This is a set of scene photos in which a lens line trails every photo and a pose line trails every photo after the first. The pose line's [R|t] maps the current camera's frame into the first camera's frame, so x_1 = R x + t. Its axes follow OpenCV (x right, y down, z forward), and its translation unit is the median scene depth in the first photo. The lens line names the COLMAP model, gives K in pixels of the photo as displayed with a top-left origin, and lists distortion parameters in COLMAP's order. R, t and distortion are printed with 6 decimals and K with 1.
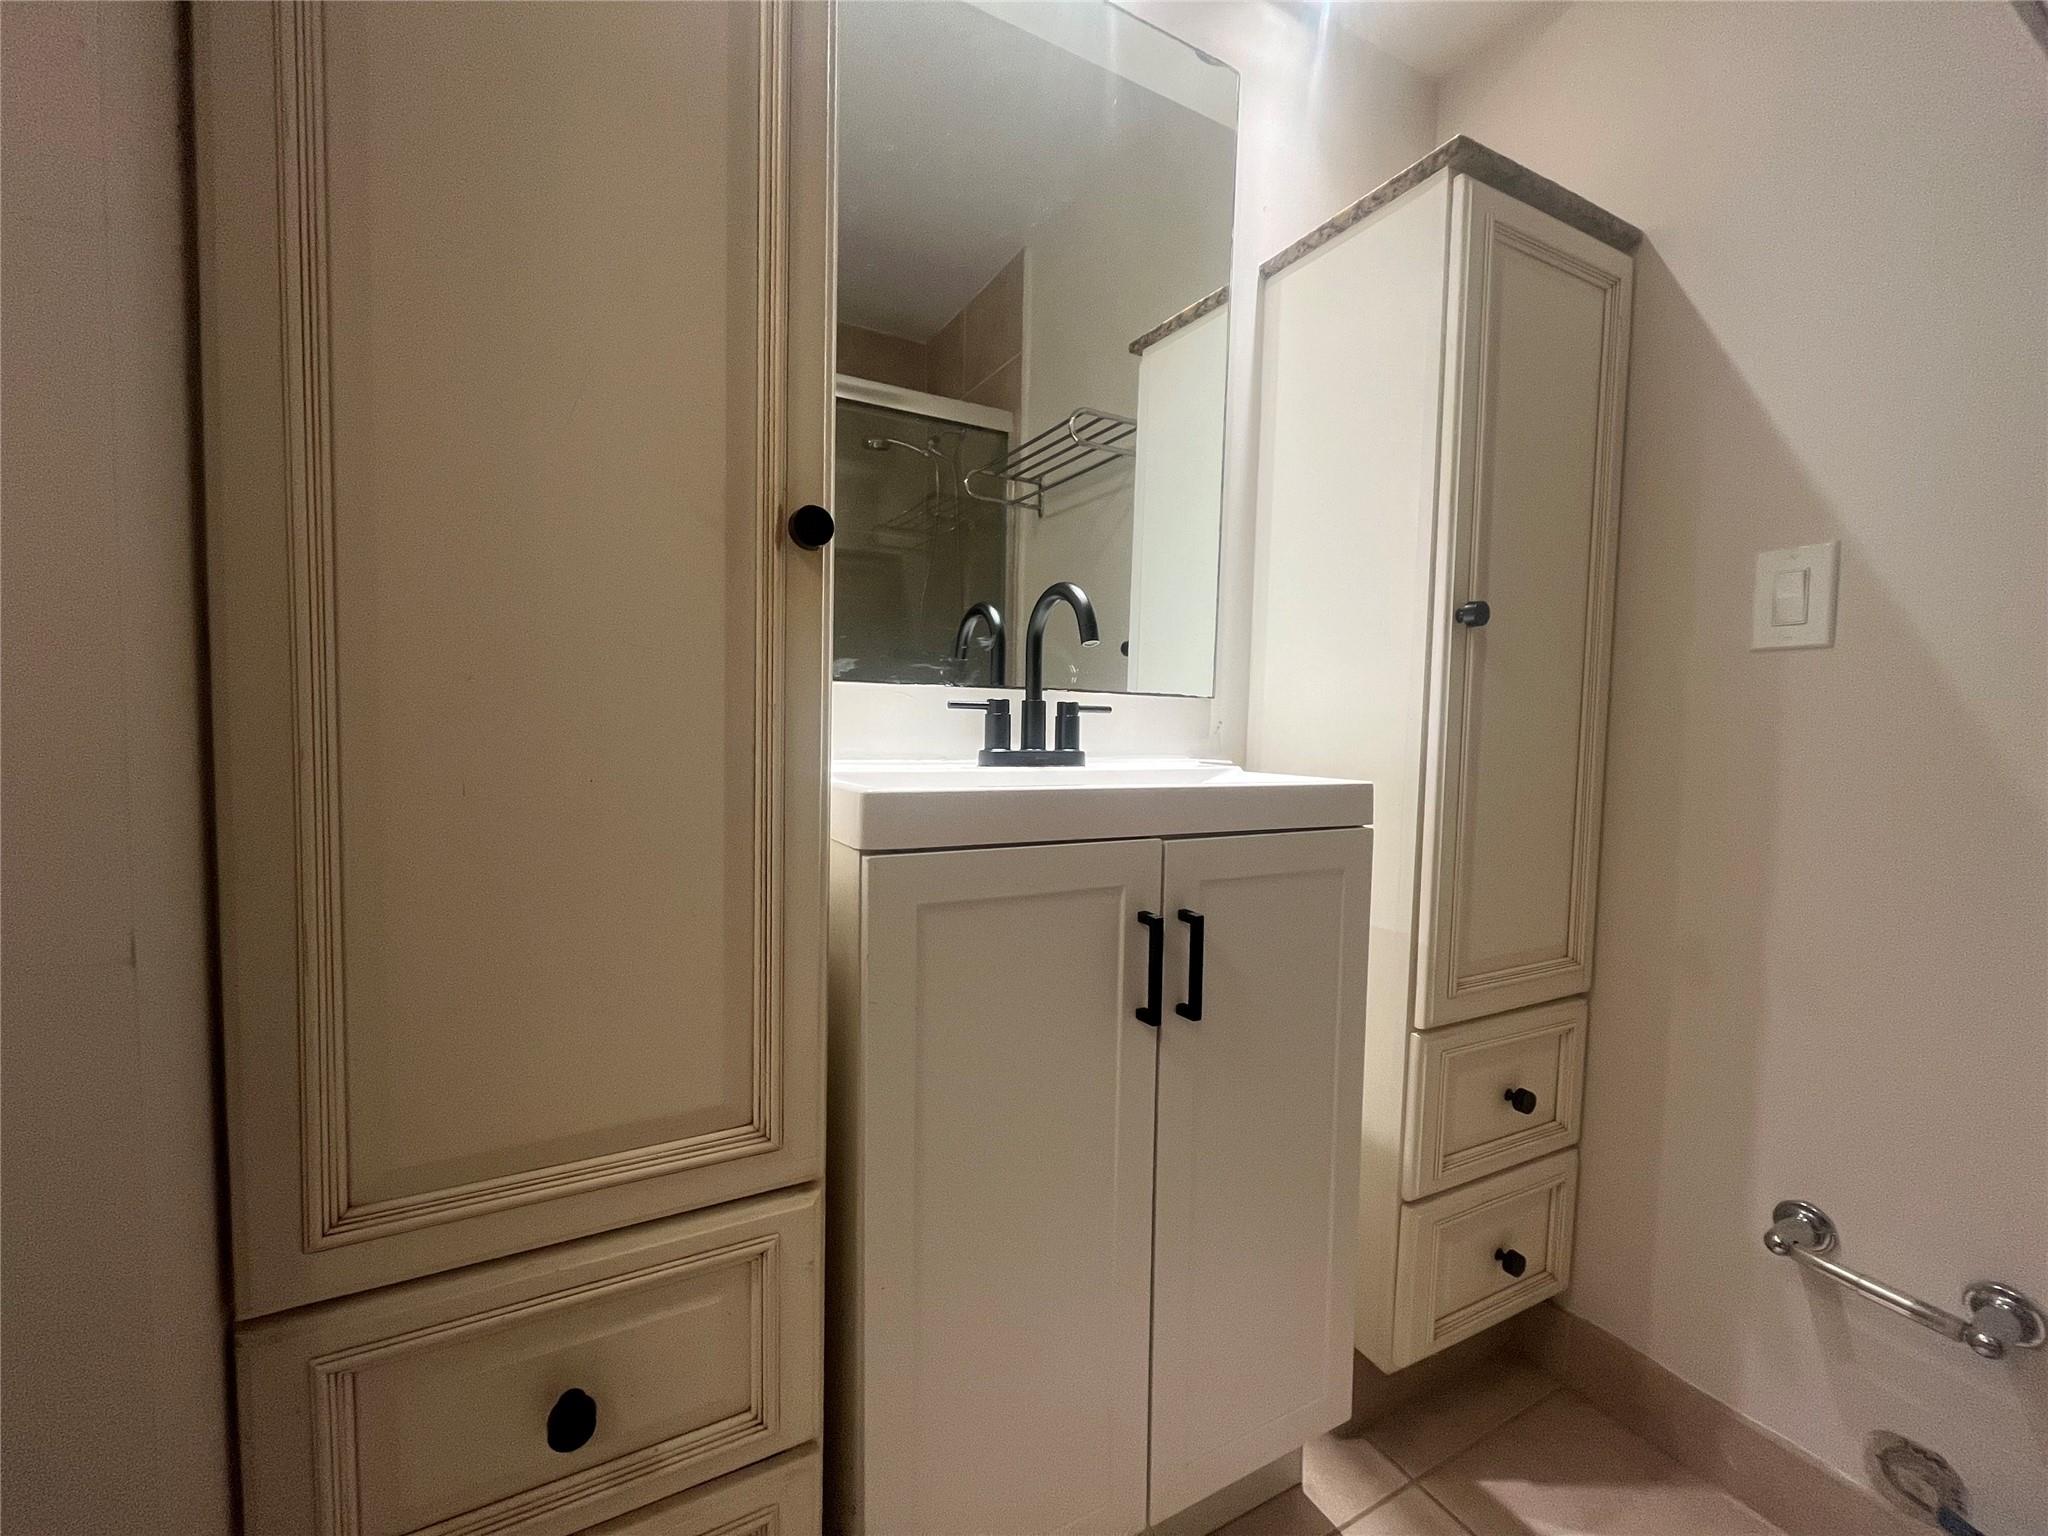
lens RADIAL K [[837.0, 0, 1019.6], [0, 837.0, 774.5], [0, 0, 1]] dist [-0.003503, 0.000017]
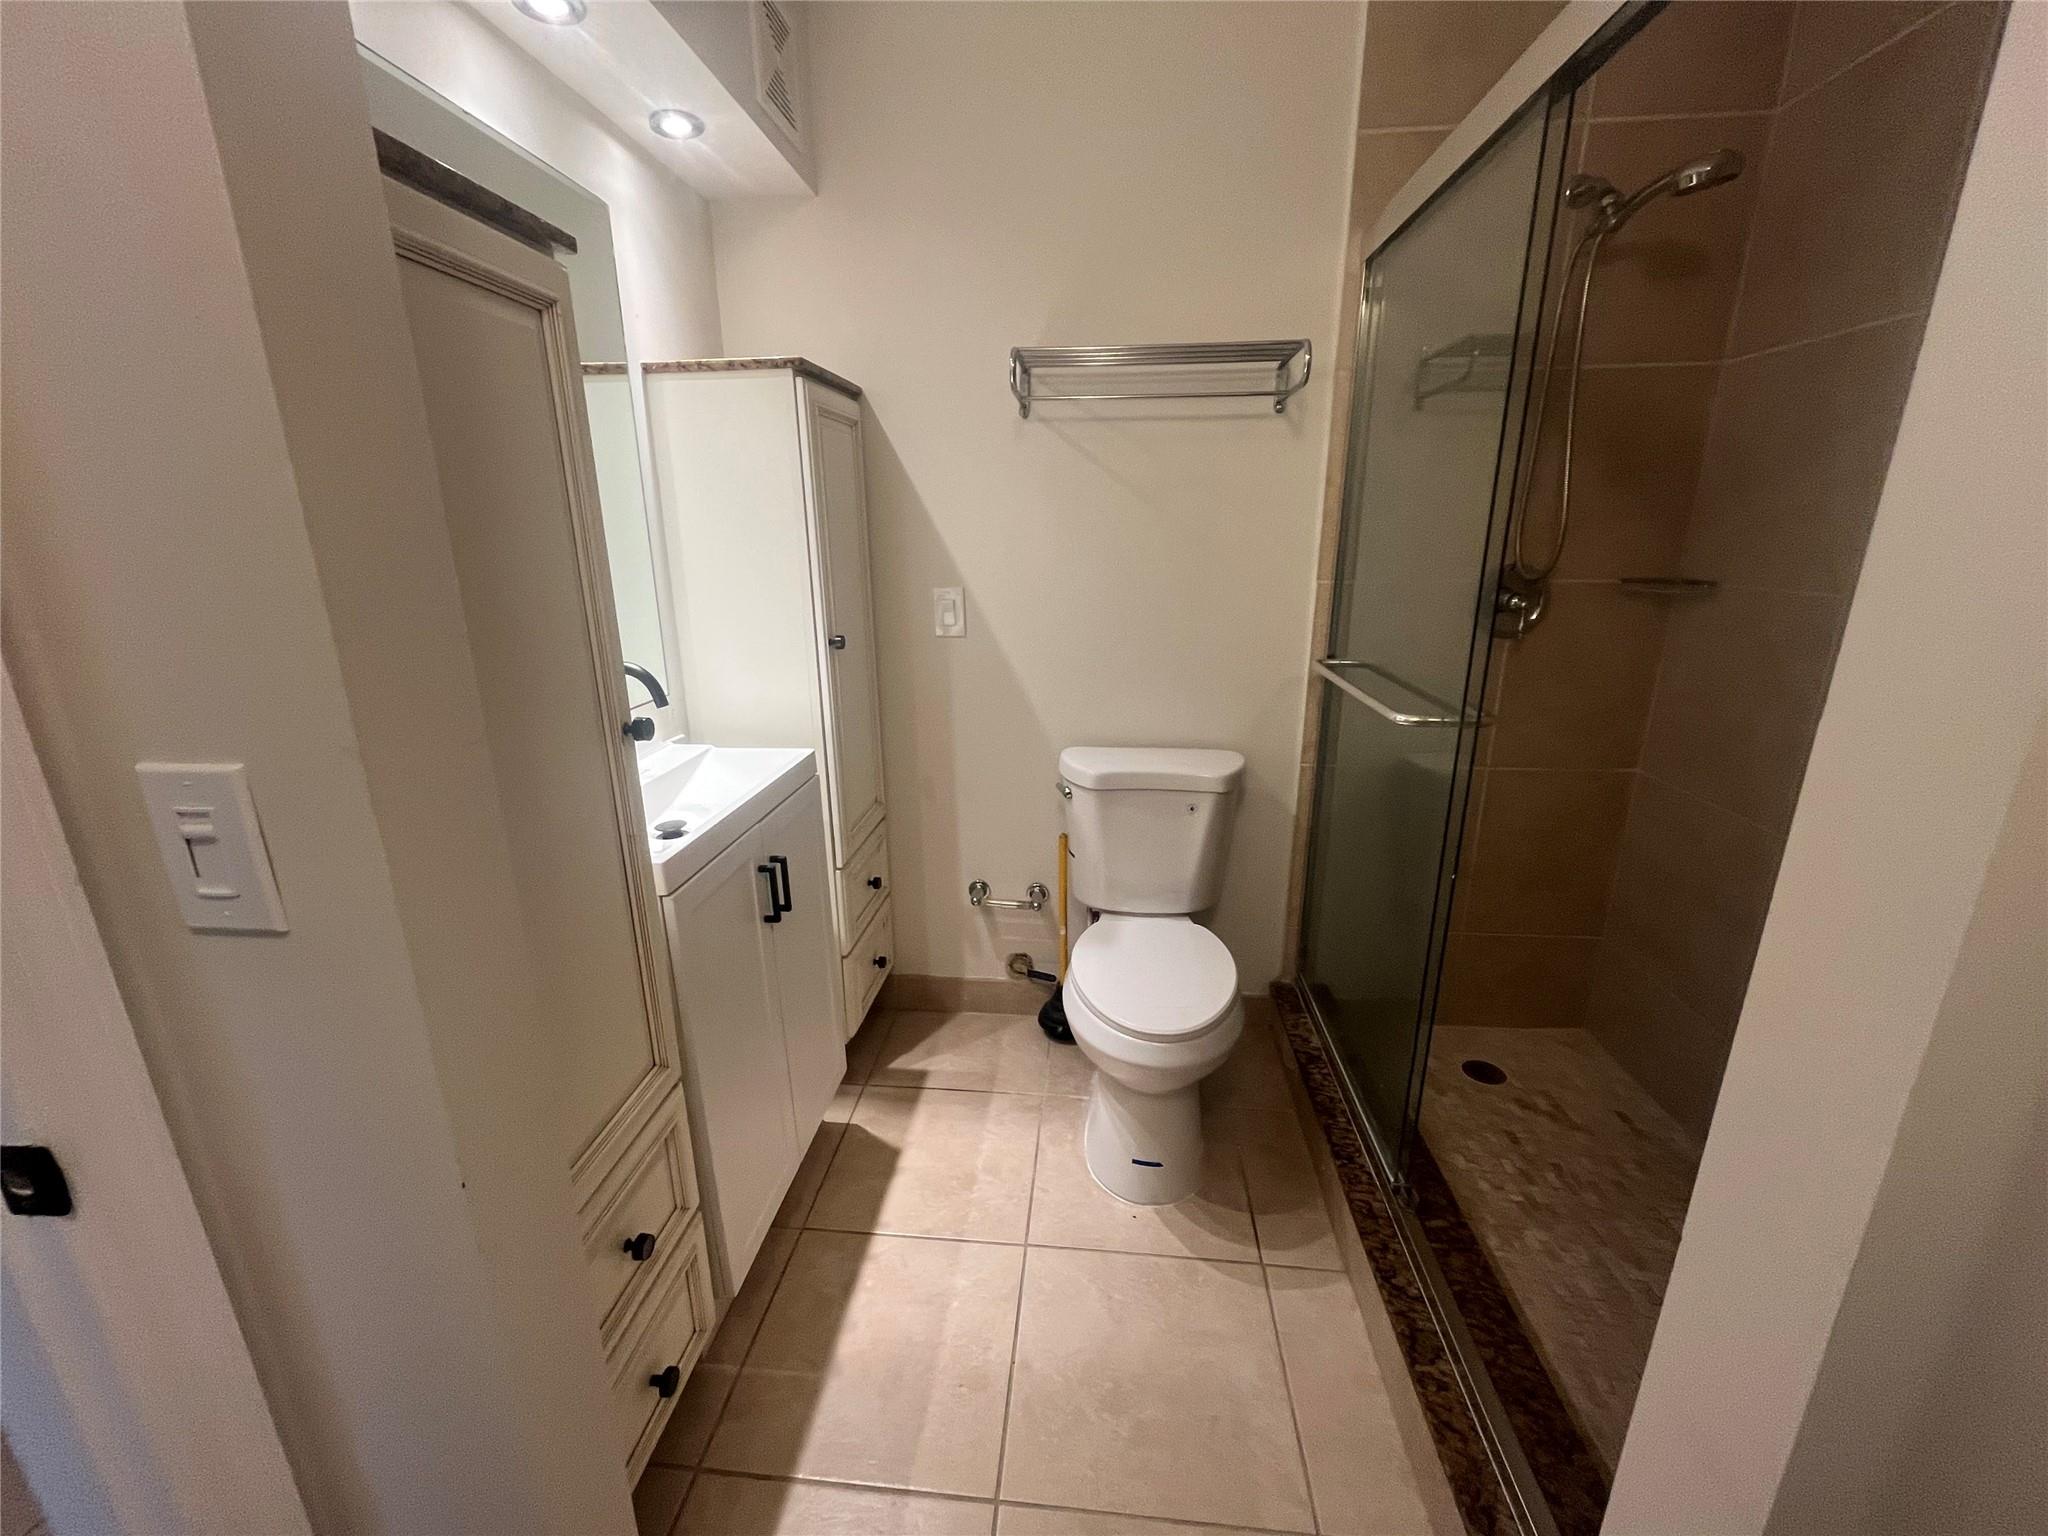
lens RADIAL K [[837.0, 0, 1019.6], [0, 837.0, 774.5], [0, 0, 1]] dist [-0.003503, 0.000017]
pose [[0.556716, -0.263026, 0.787962, -0.720163], [0.073822, 0.960461, 0.268450, -0.369191], [-0.827416, -0.091281, 0.554121, -0.335473]]
